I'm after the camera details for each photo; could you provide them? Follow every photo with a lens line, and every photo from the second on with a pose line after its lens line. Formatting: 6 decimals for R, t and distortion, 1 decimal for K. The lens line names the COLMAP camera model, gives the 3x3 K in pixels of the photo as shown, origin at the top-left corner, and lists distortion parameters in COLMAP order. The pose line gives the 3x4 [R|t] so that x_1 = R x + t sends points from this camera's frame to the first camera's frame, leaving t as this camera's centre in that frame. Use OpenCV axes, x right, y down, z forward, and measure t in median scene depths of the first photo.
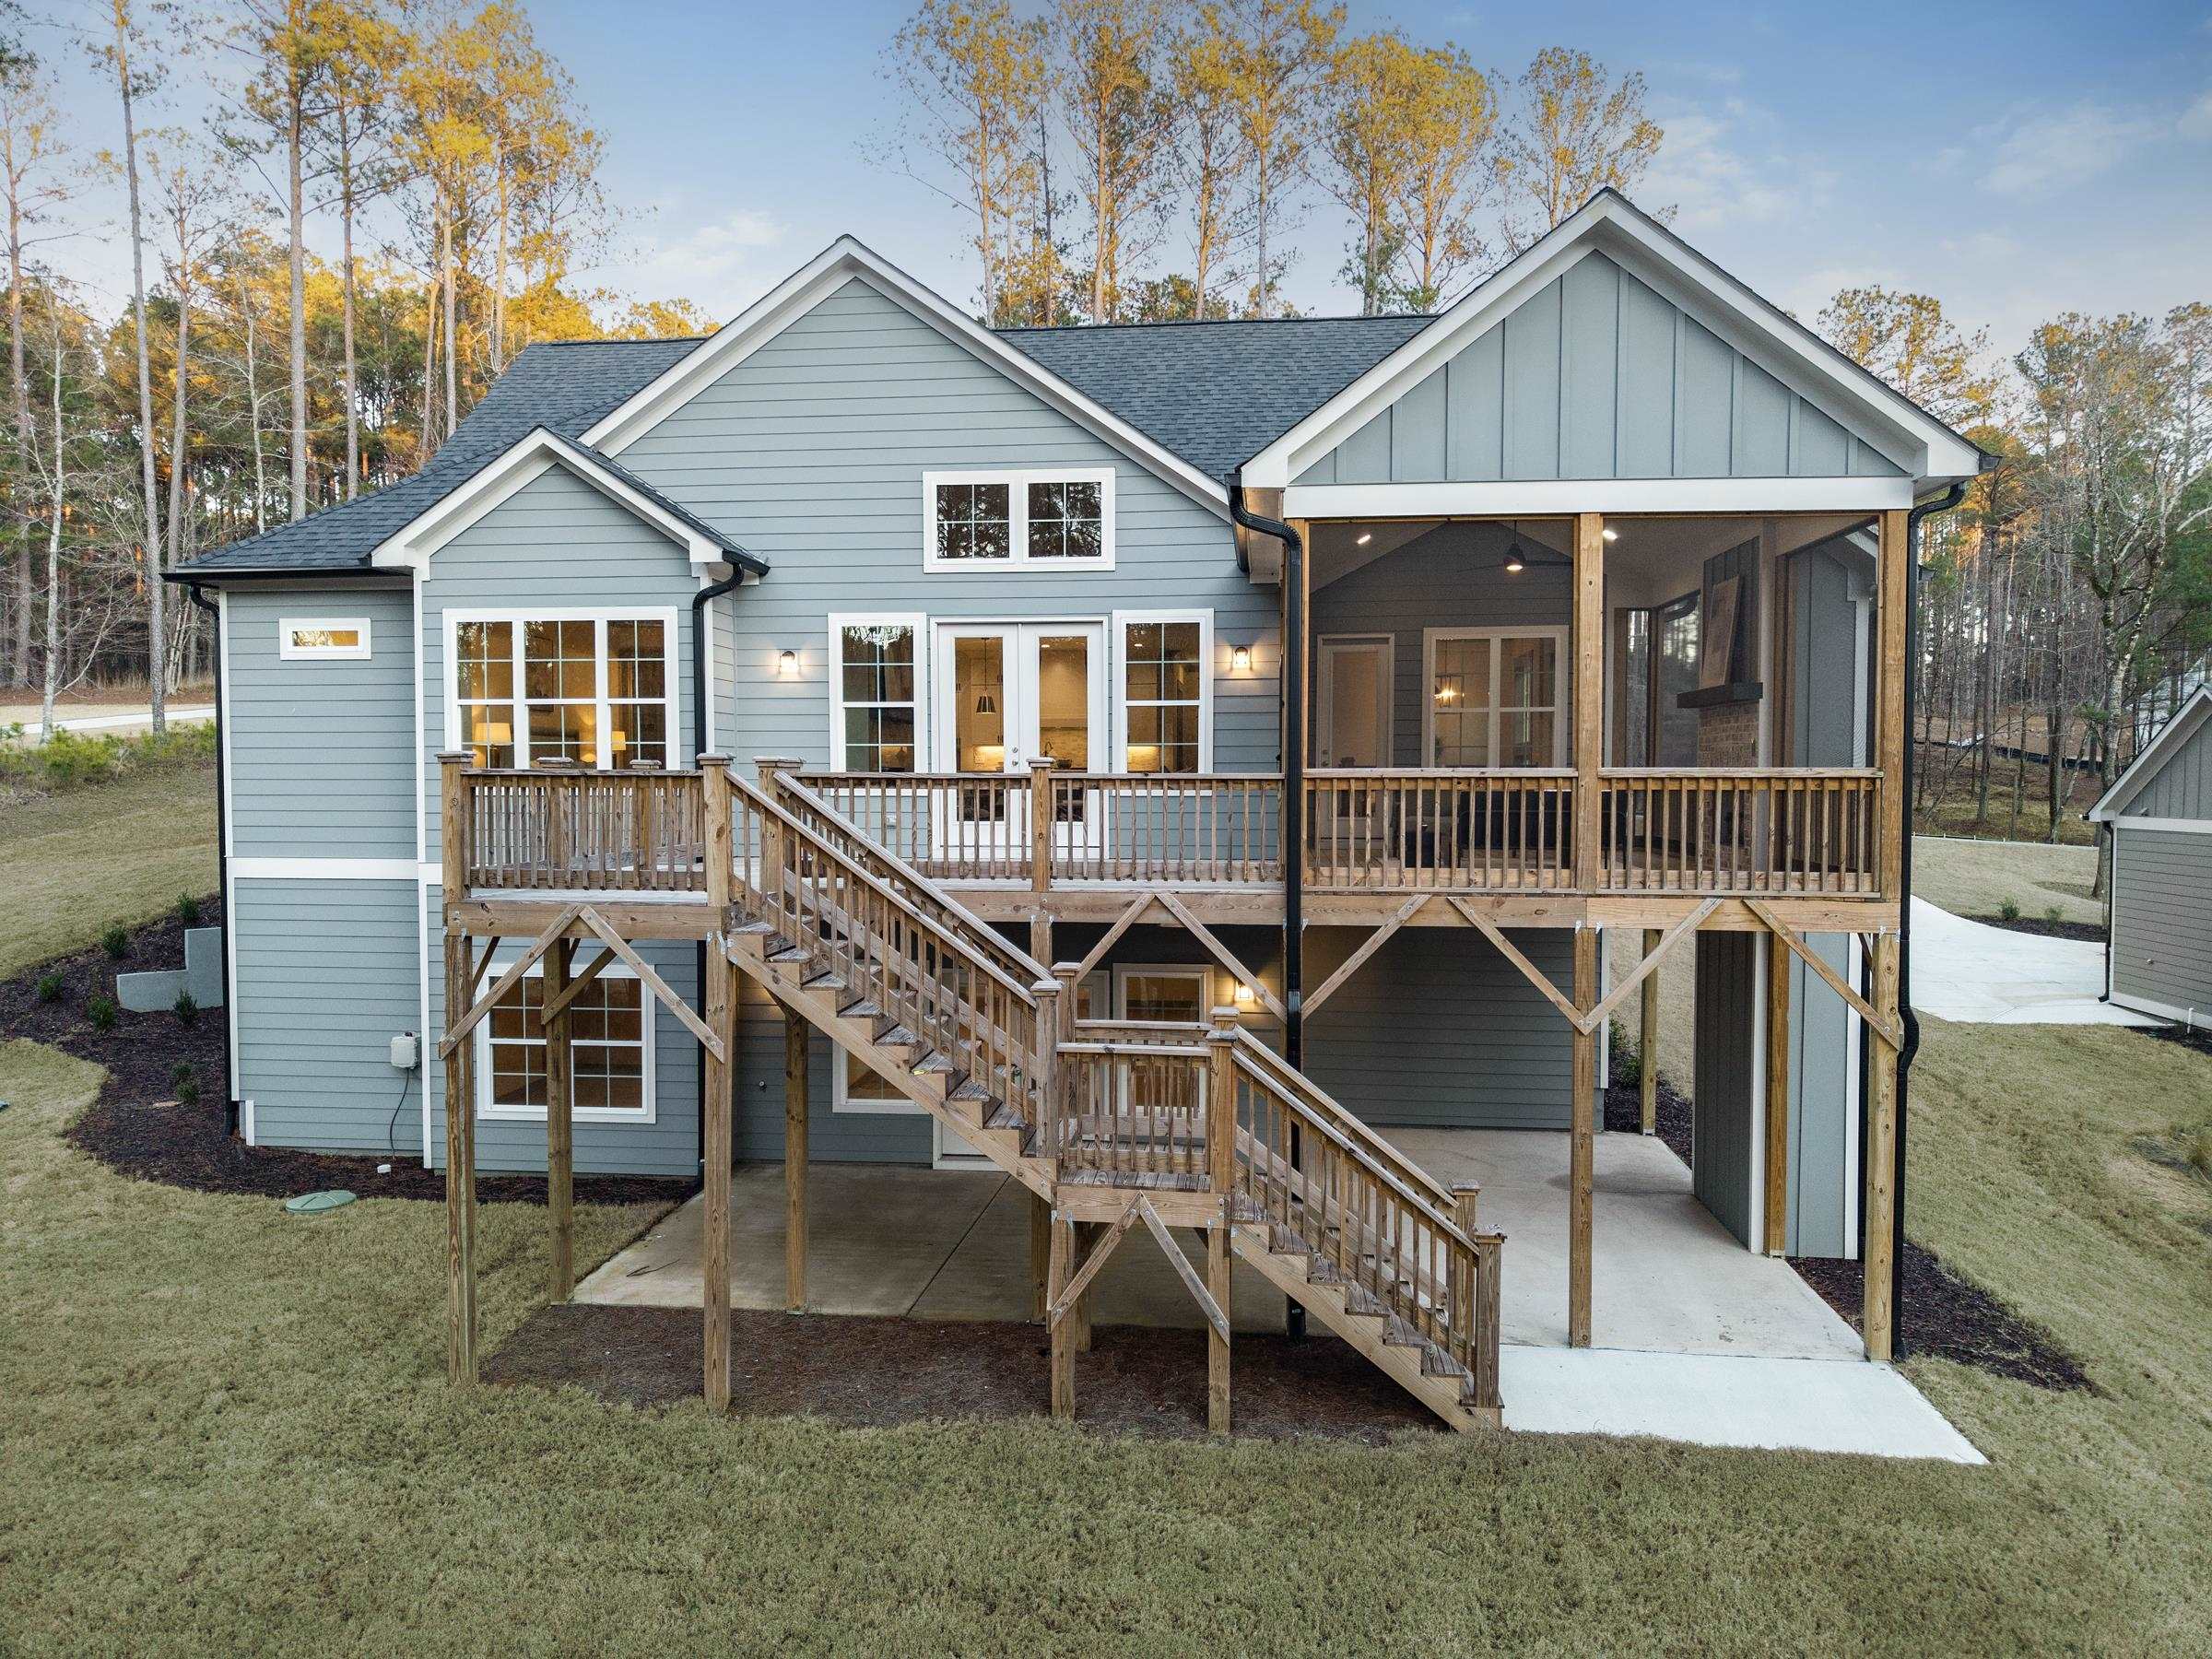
lens RADIAL K [[1473.9, 0, 1097.9], [0, 1473.9, 836.7], [0, 0, 1]] dist [0.021543, -0.018758]
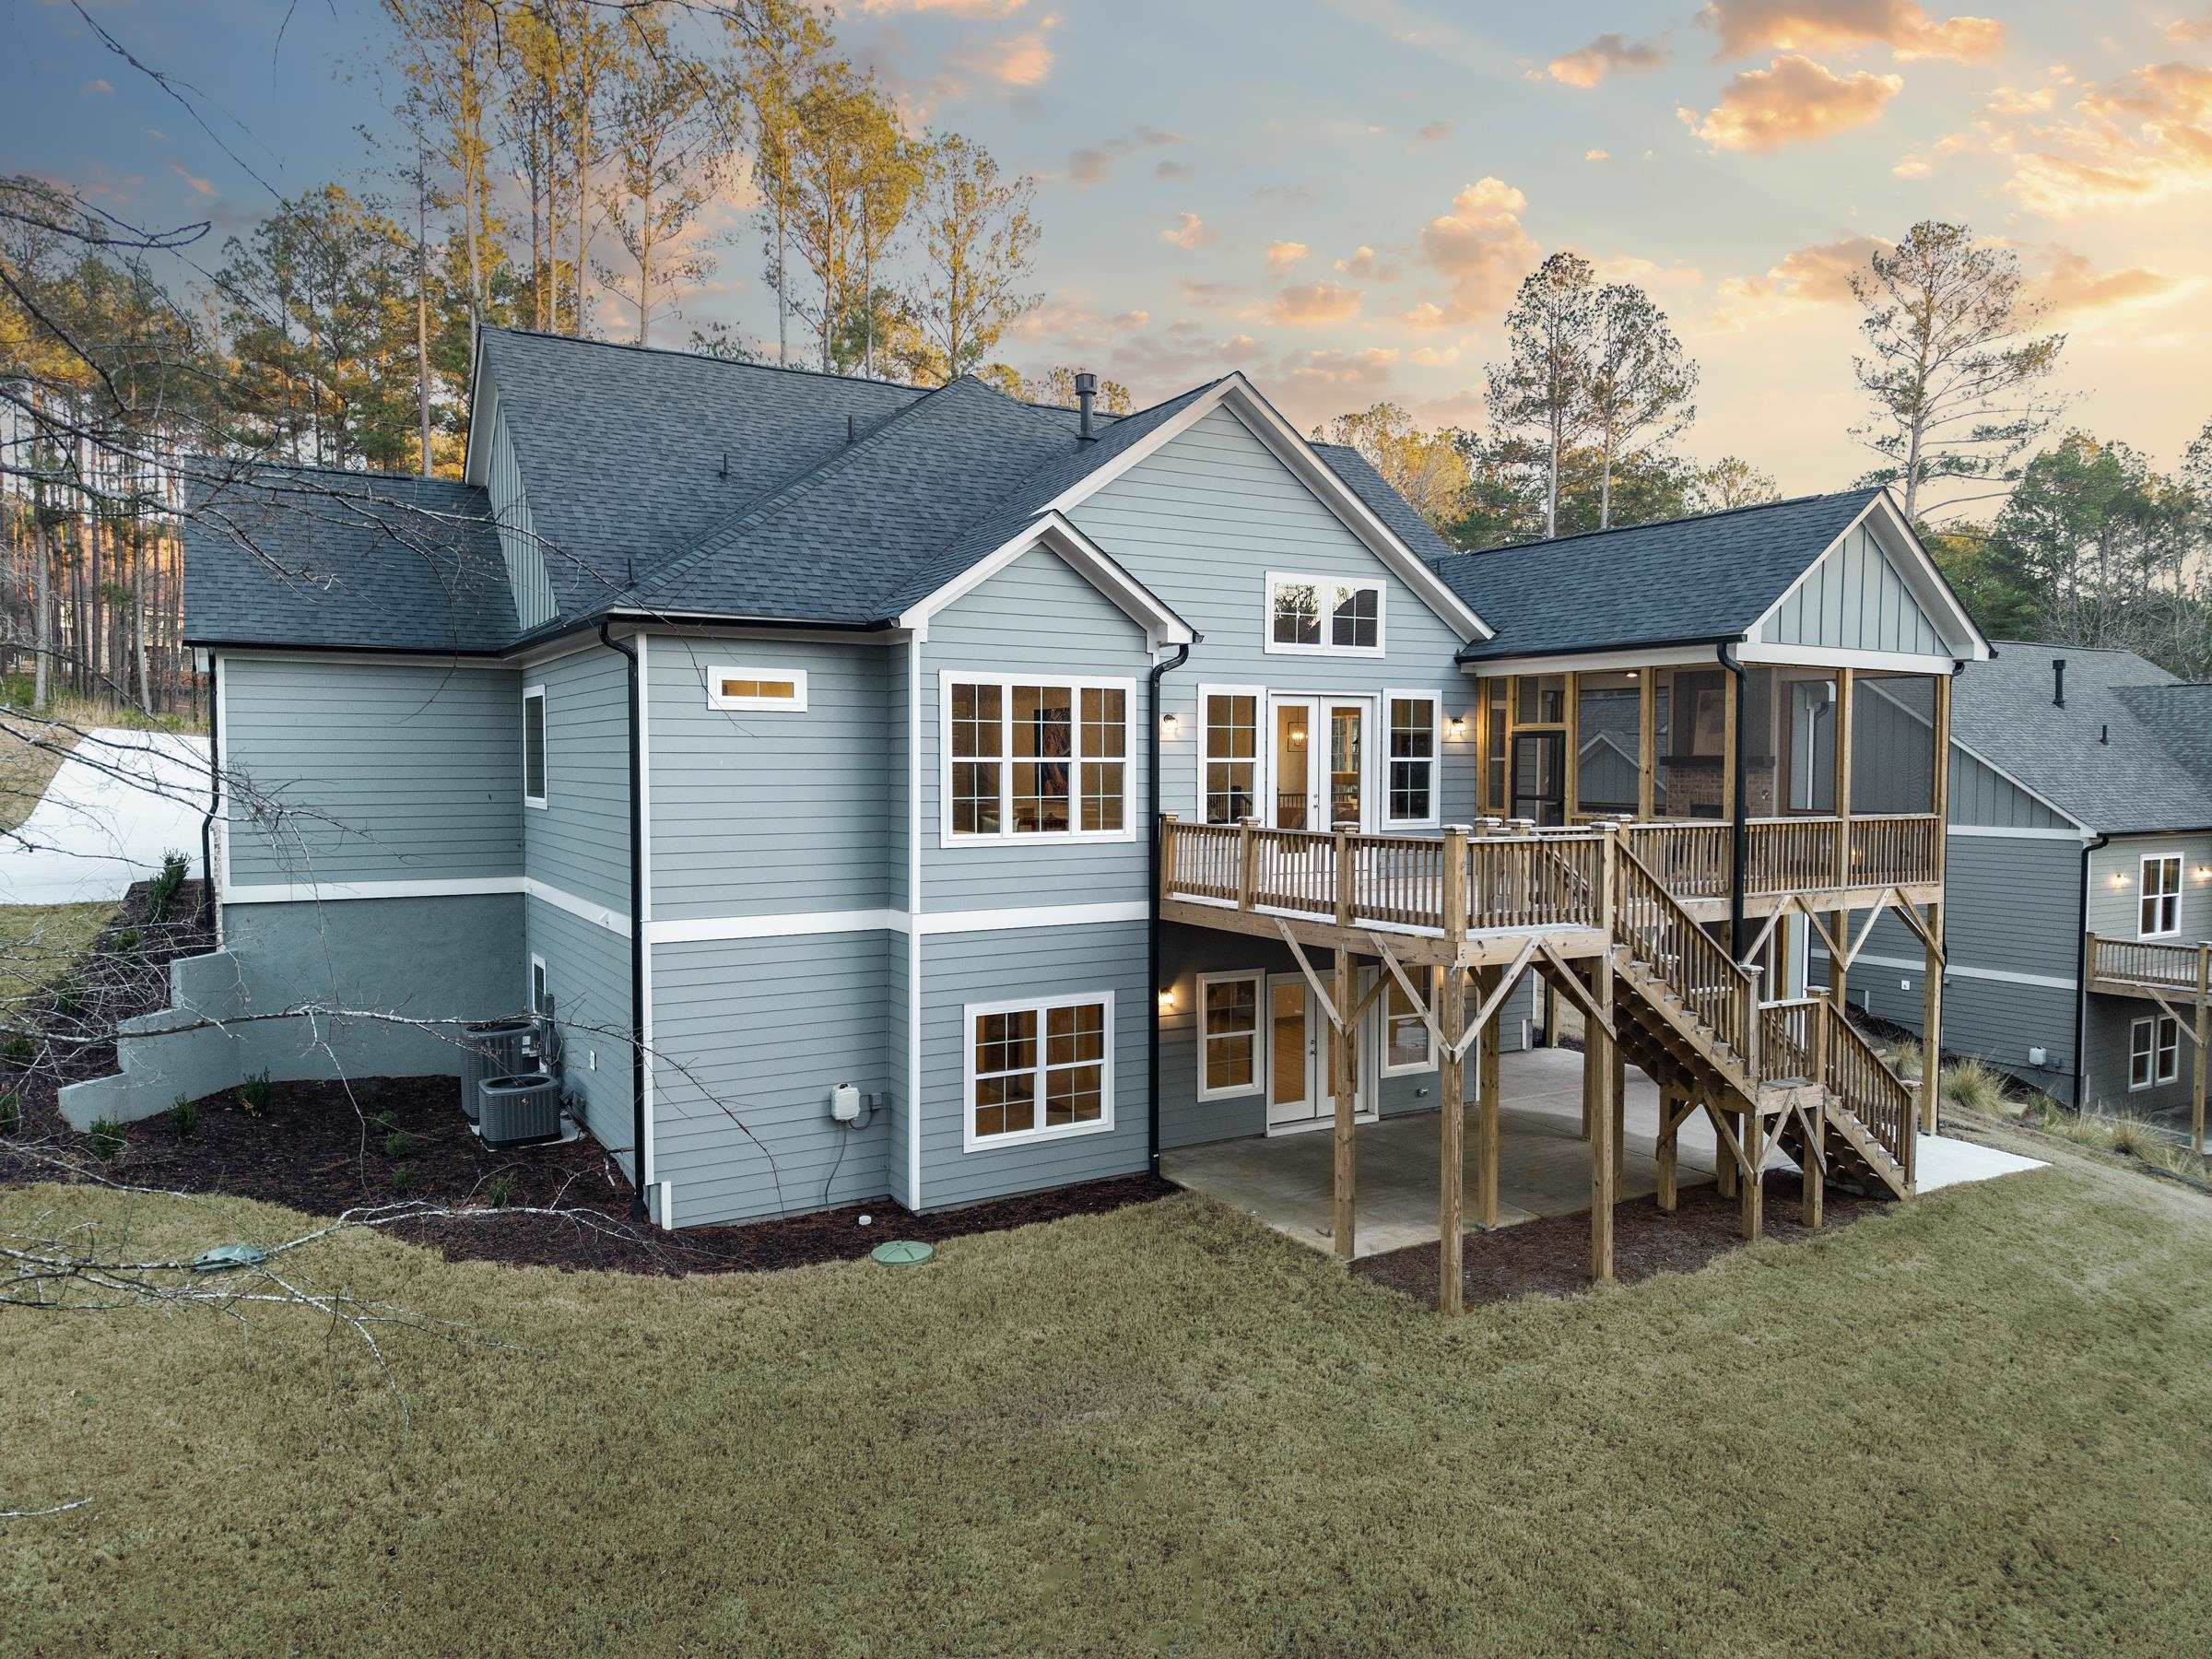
lens RADIAL K [[1473.9, 0, 1100.9], [0, 1473.9, 845.7], [0, 0, 1]] dist [0.021543, -0.018758]
pose [[0.804870, -0.036034, 0.592356, -0.986975], [0.024745, 0.999325, 0.027168, -0.057318], [-0.592934, -0.007209, 0.805219, 0.096339]]
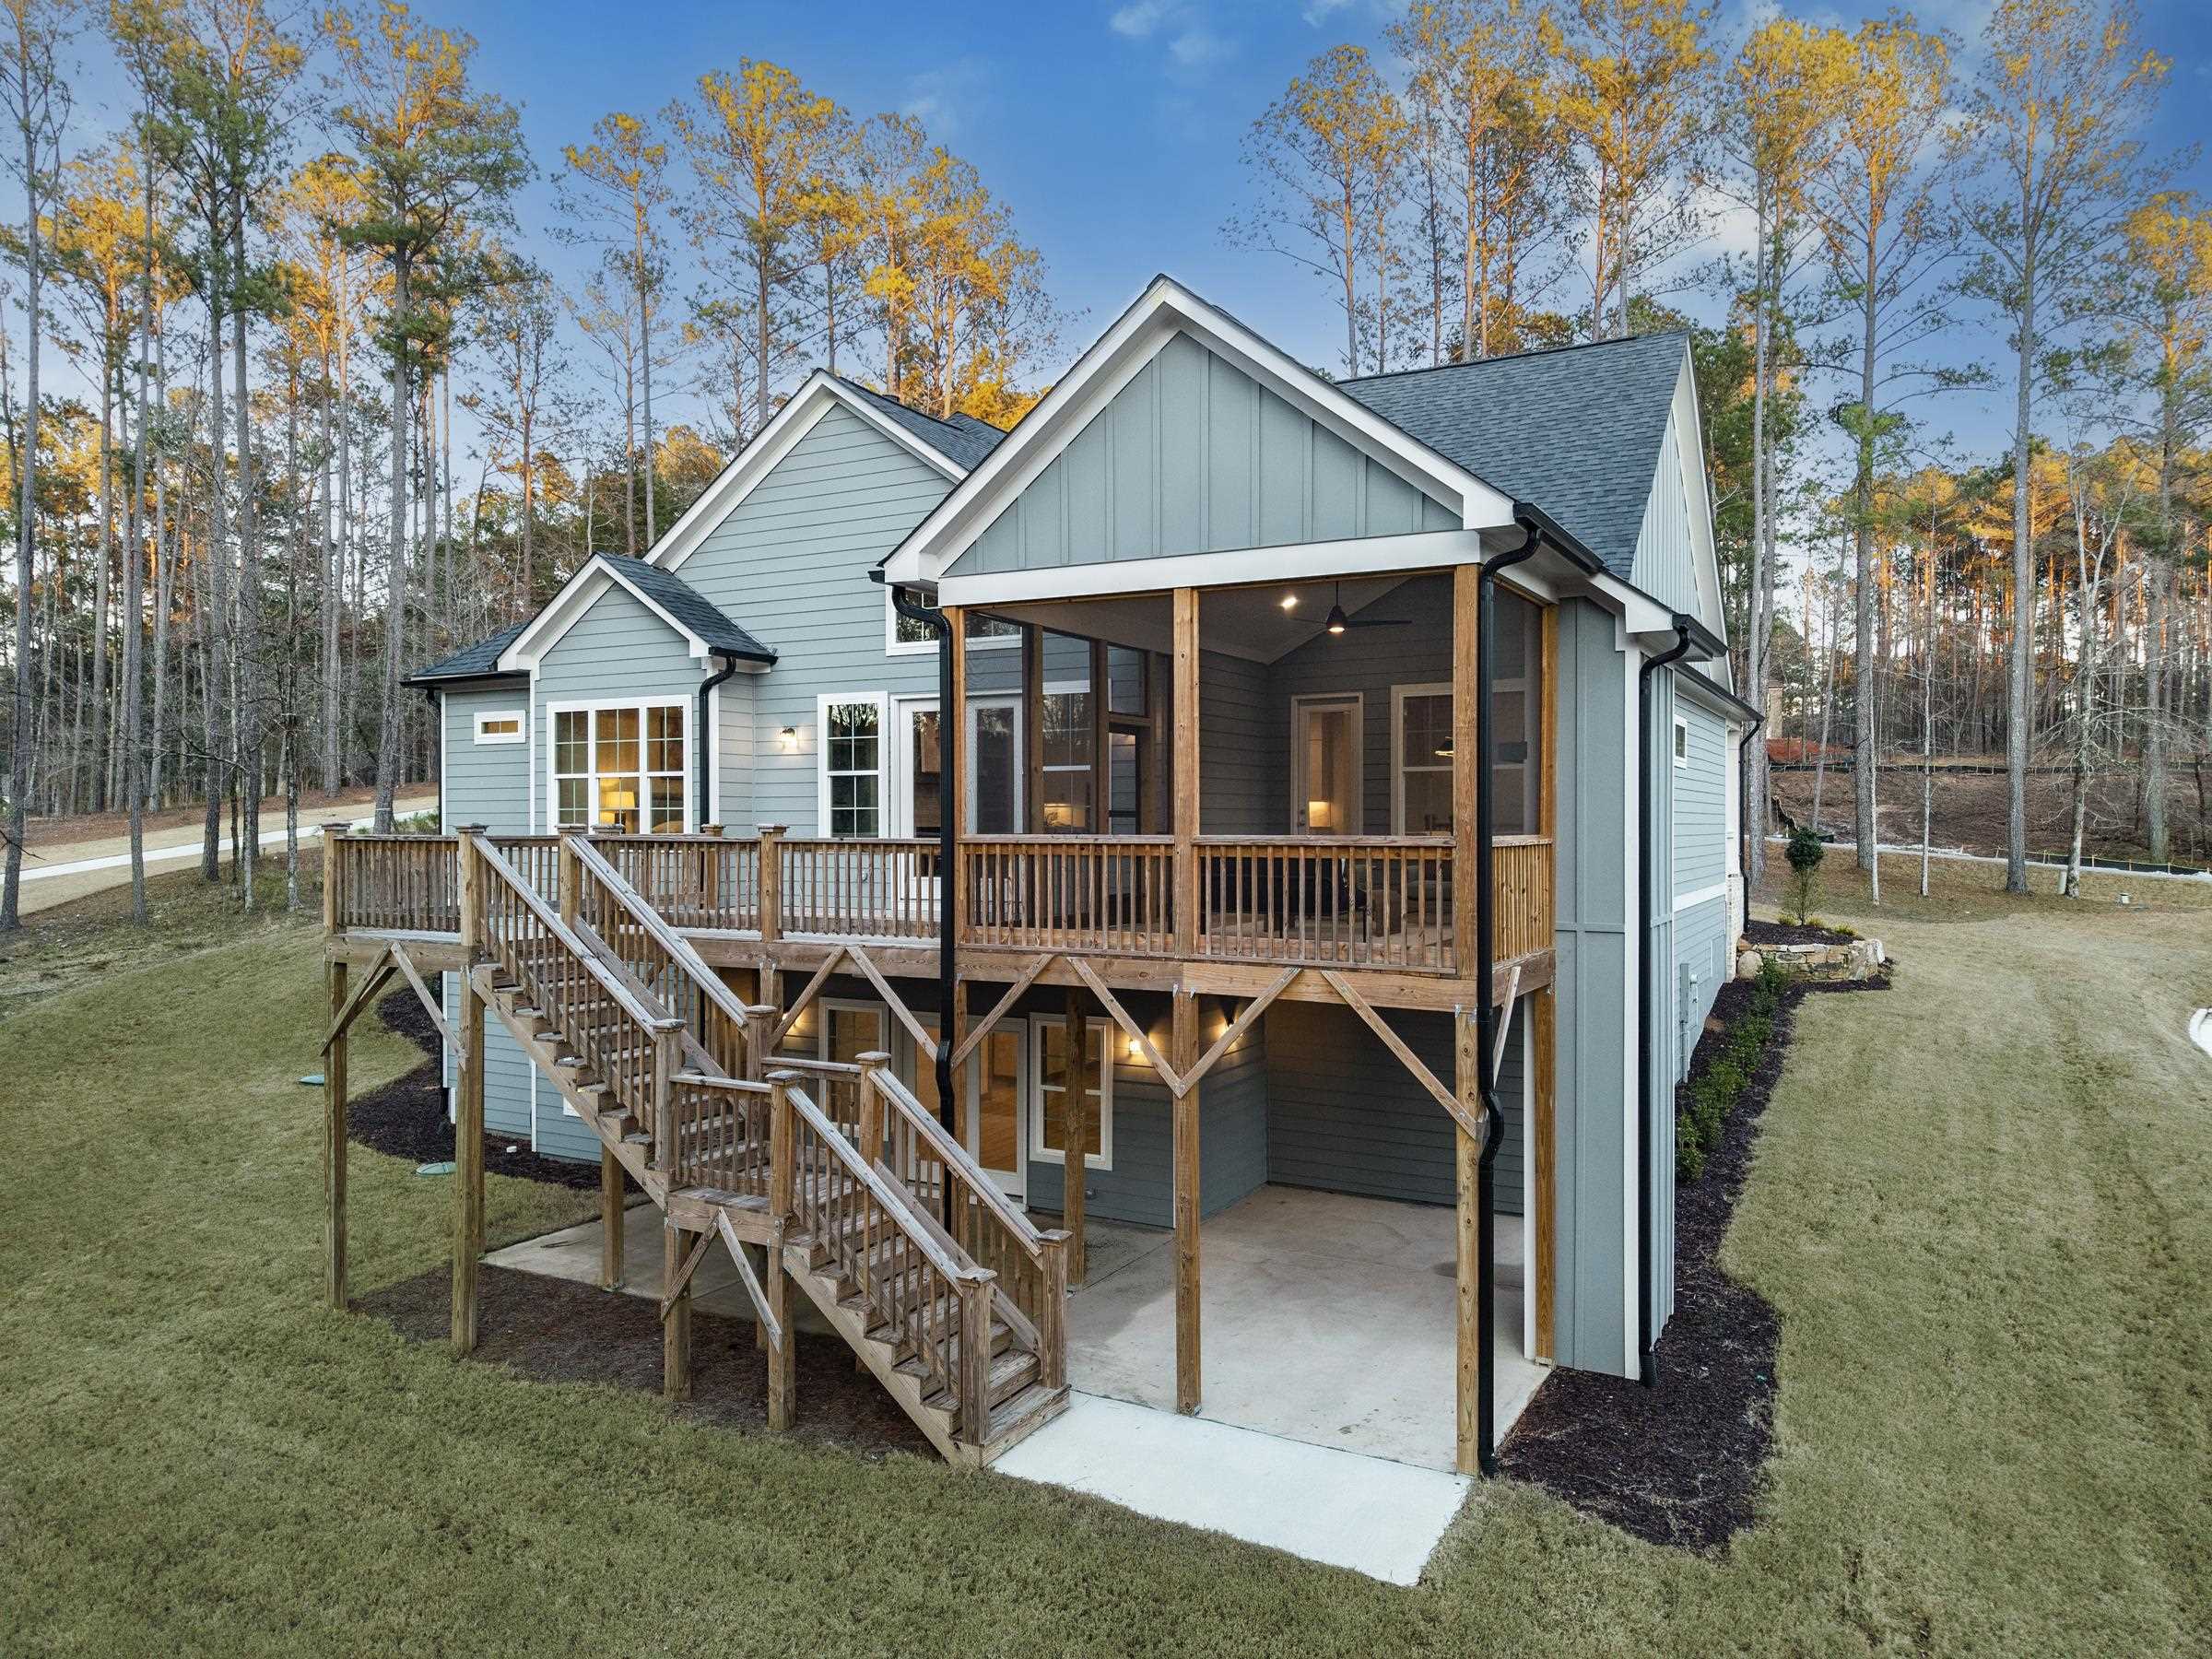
lens RADIAL K [[1473.9, 0, 1103.9], [0, 1473.9, 831.9], [0, 0, 1]] dist [0.021543, -0.018758]
pose [[0.923256, 0.001604, -0.384181, 0.481325], [-0.015350, 0.999347, -0.032716, -0.010758], [0.383878, 0.036102, 0.922678, 0.031216]]
